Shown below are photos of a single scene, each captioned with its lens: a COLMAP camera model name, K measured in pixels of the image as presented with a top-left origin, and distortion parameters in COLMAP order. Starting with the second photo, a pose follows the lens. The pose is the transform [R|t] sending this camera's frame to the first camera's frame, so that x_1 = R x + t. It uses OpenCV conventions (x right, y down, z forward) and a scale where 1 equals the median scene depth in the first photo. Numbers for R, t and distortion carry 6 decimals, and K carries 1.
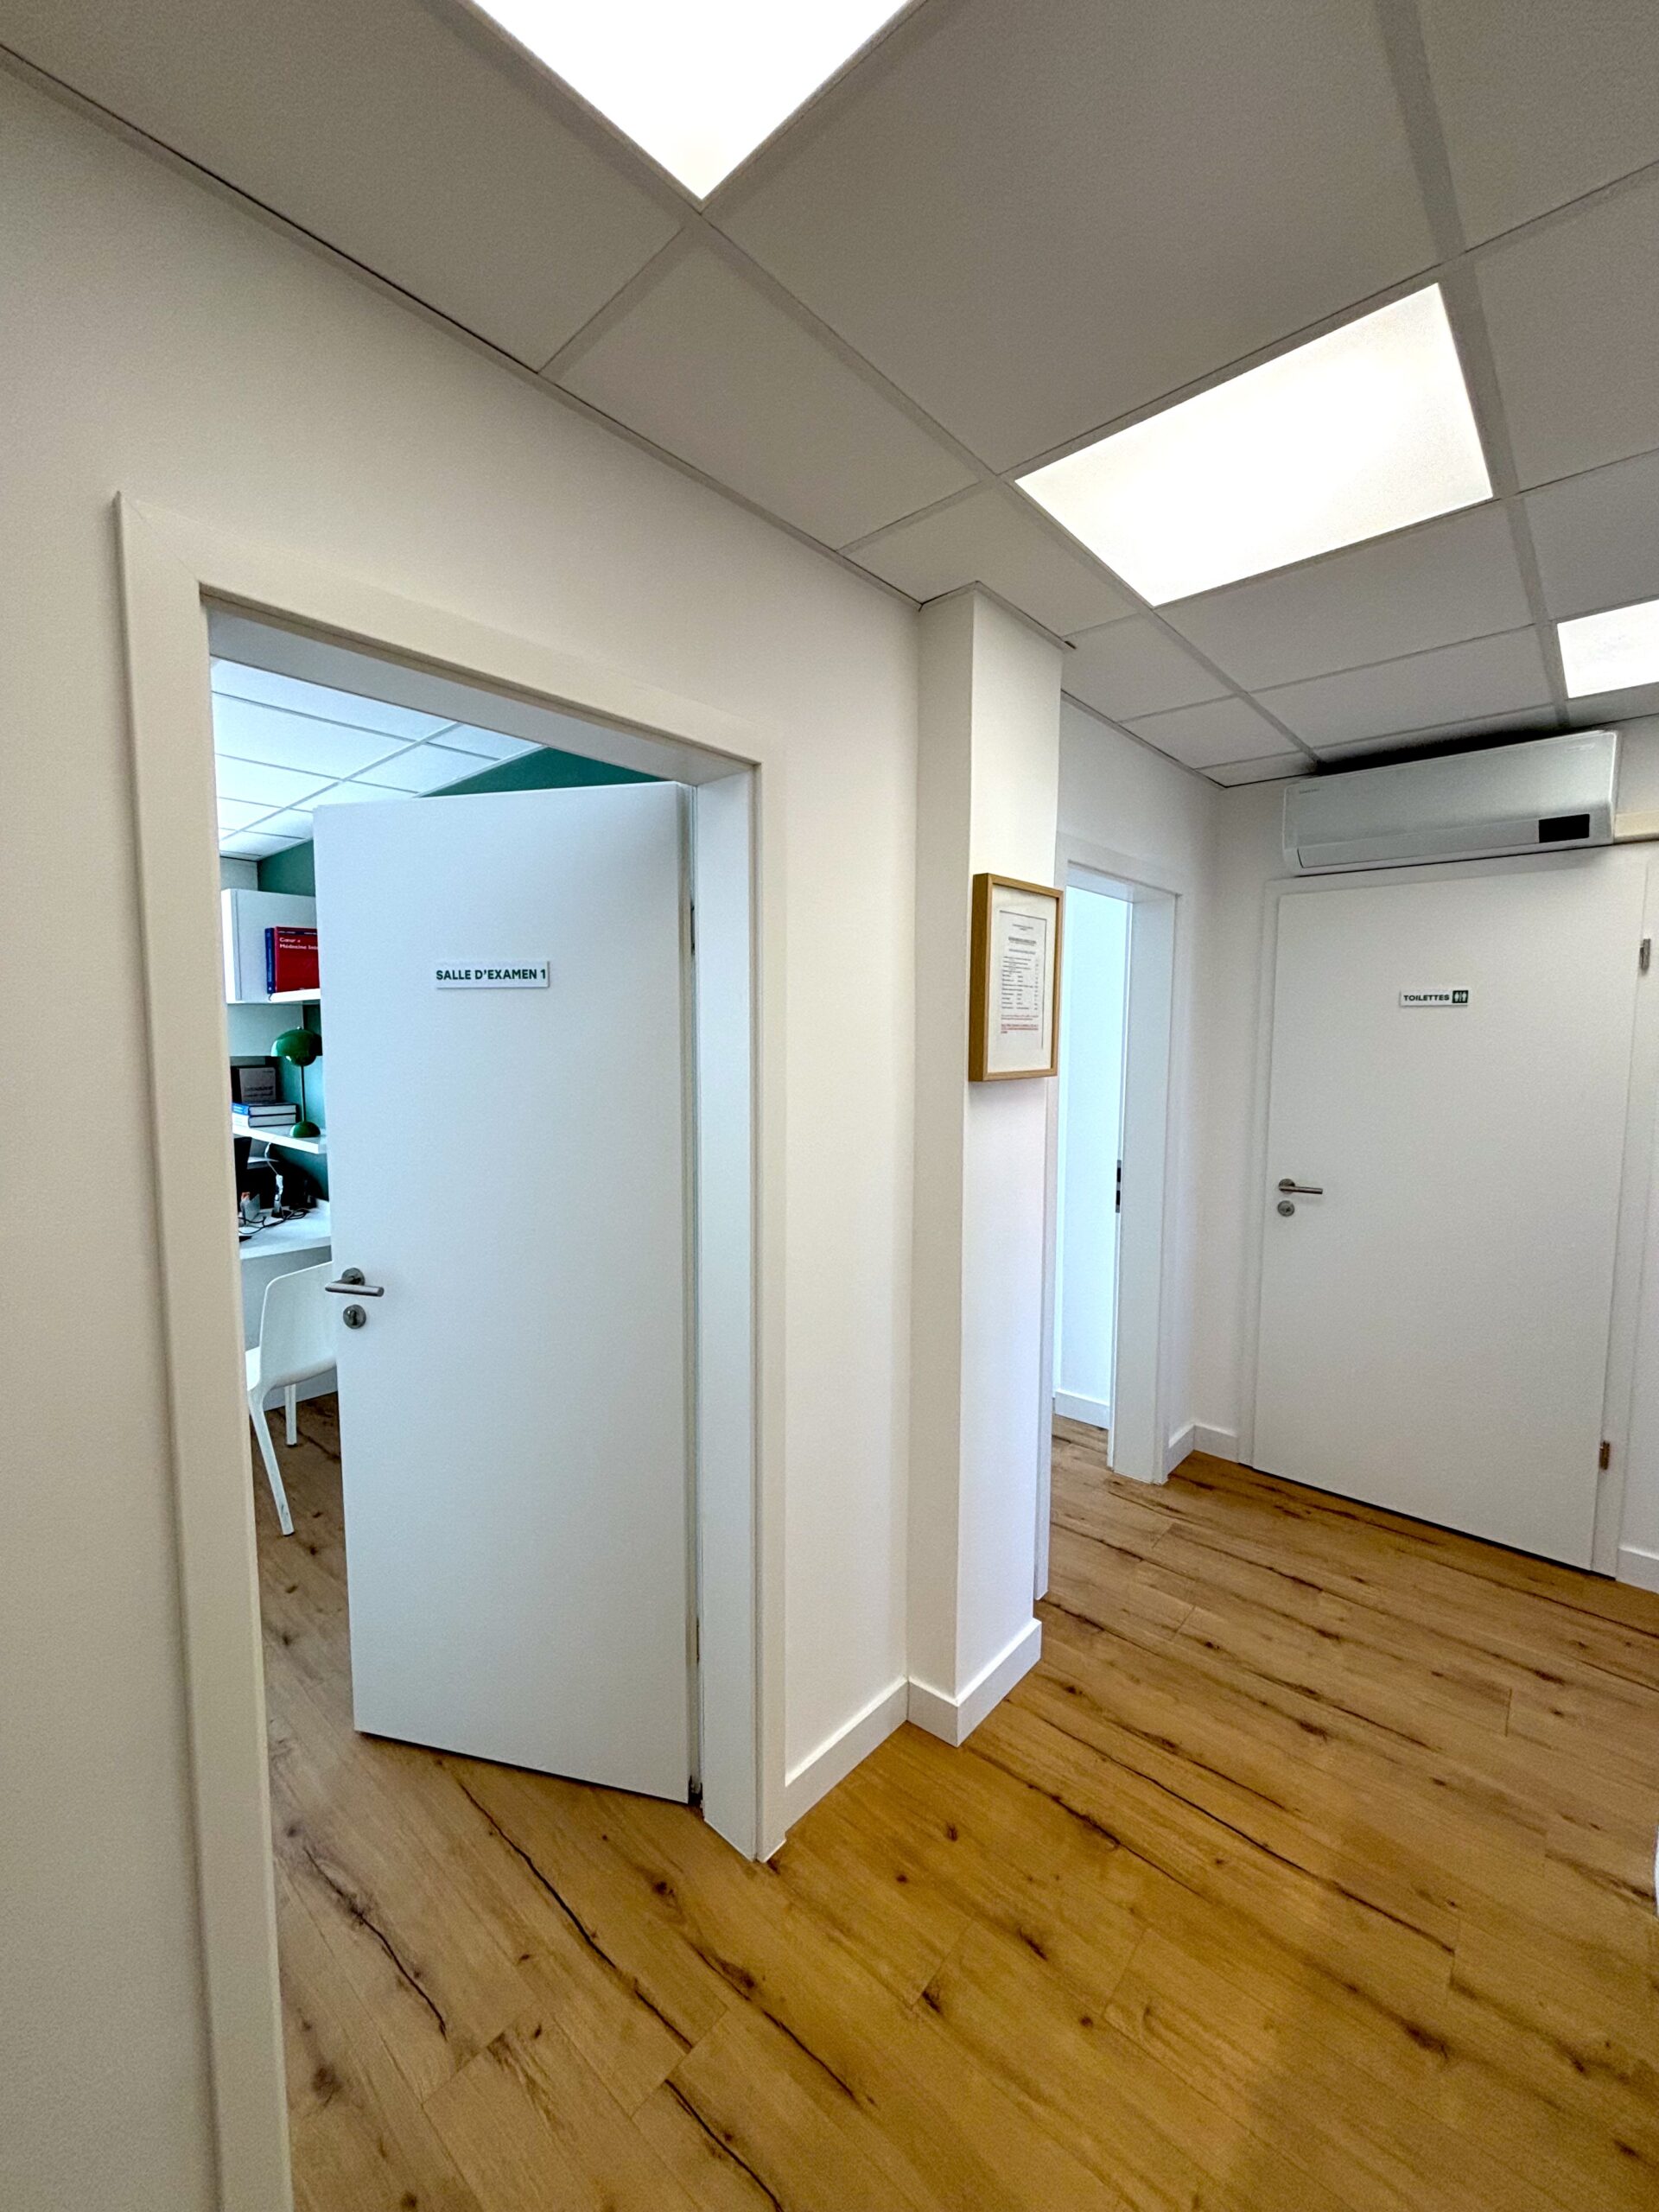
lens RADIAL K [[887.2, 0, 829.6], [0, 887.2, 1105.4], [0, 0, 1]] dist [-0.002440, 0.000624]
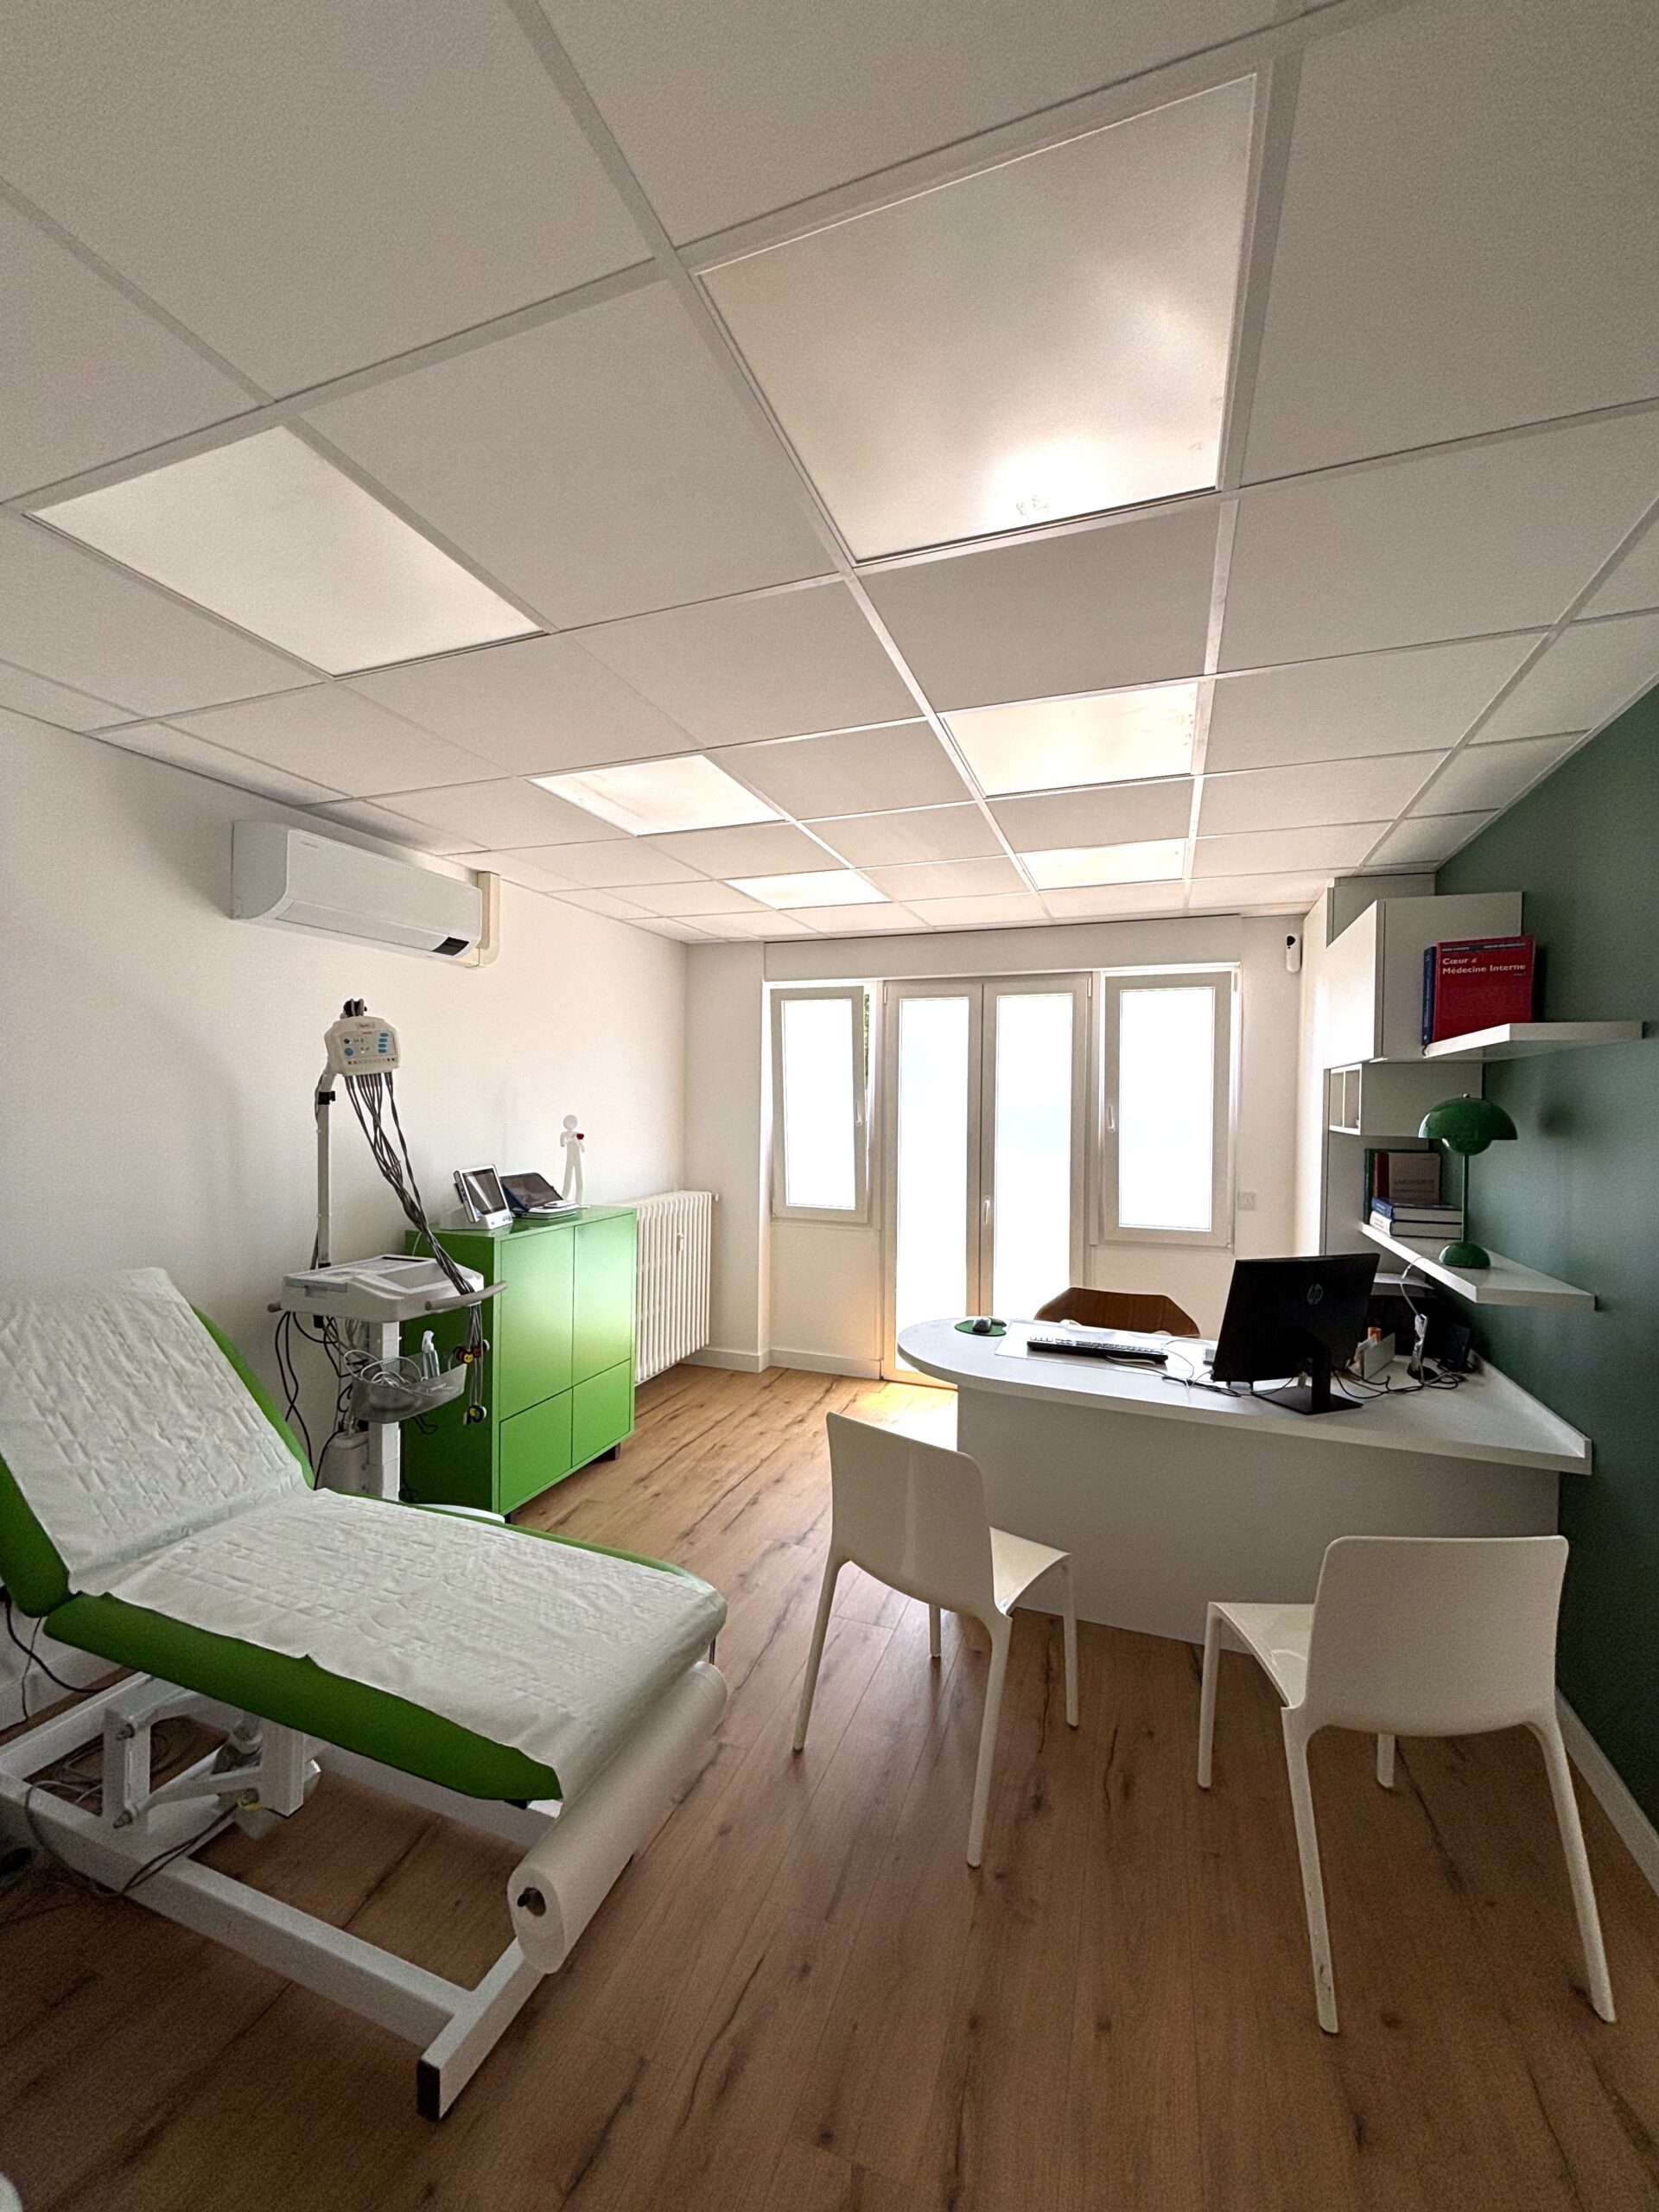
lens RADIAL K [[887.2, 0, 819.4], [0, 887.2, 1105.9], [0, 0, 1]] dist [-0.002440, 0.000624]
pose [[0.347612, 0.012336, -0.937557, -0.155601], [-0.090941, 0.995643, -0.020618, -0.023686], [0.933218, 0.092430, 0.347219, 0.332956]]
